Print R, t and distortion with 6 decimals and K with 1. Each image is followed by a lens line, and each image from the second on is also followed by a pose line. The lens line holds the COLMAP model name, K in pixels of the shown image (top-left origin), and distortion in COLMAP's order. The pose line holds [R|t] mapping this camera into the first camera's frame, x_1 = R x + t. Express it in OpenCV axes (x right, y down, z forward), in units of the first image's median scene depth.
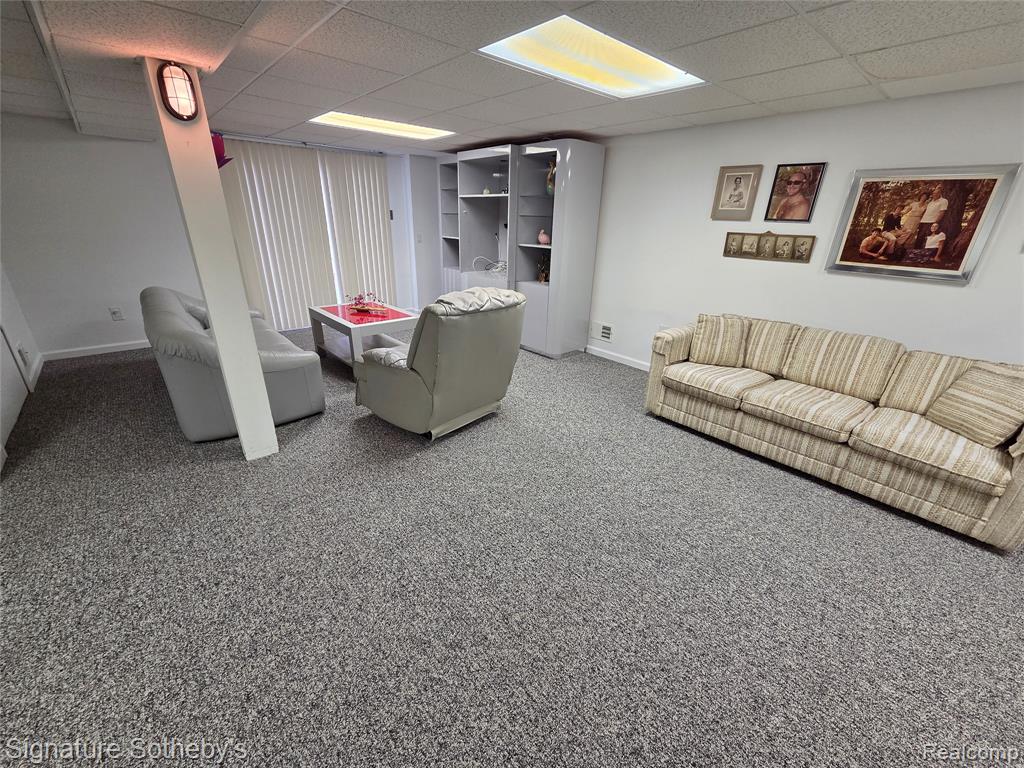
lens RADIAL K [[416.2, 0, 507.8], [0, 416.2, 390.5], [0, 0, 1]] dist [0.000618, -0.000515]
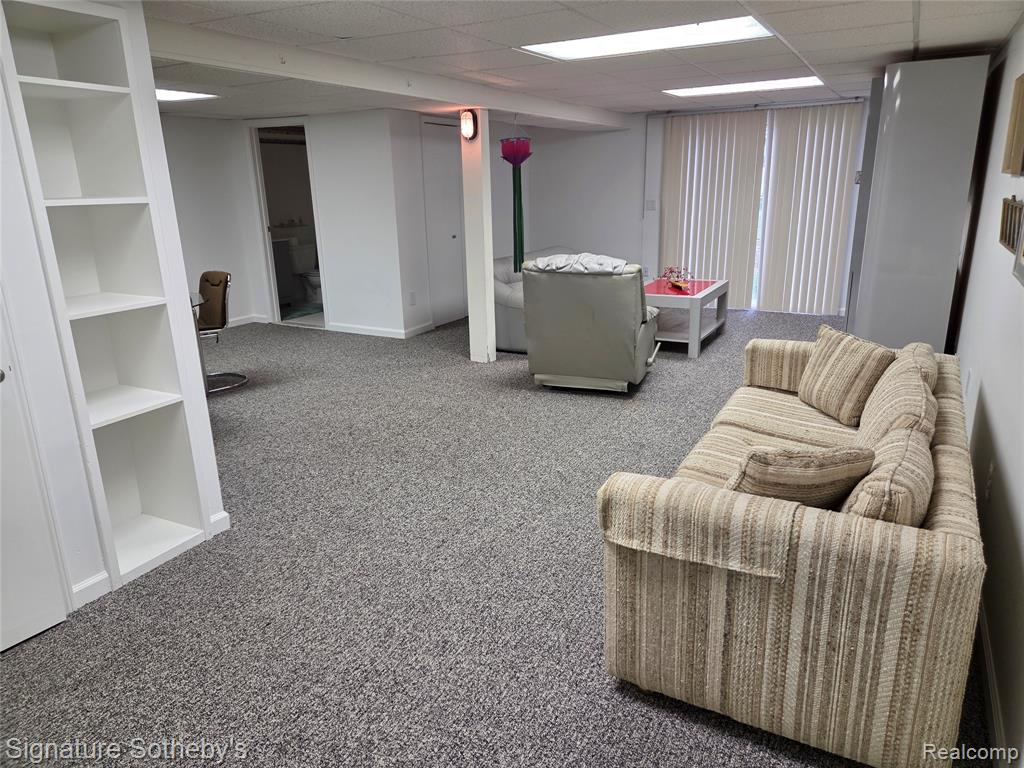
lens RADIAL K [[699.7, 0, 510.6], [0, 699.7, 390.6], [0, 0, 1]] dist [0.074858, -0.028130]
pose [[0.302369, 0.239656, -0.922572, 1.400975], [-0.329719, 0.934424, 0.134671, -0.086483], [0.894348, 0.263470, 0.361560, 0.239708]]
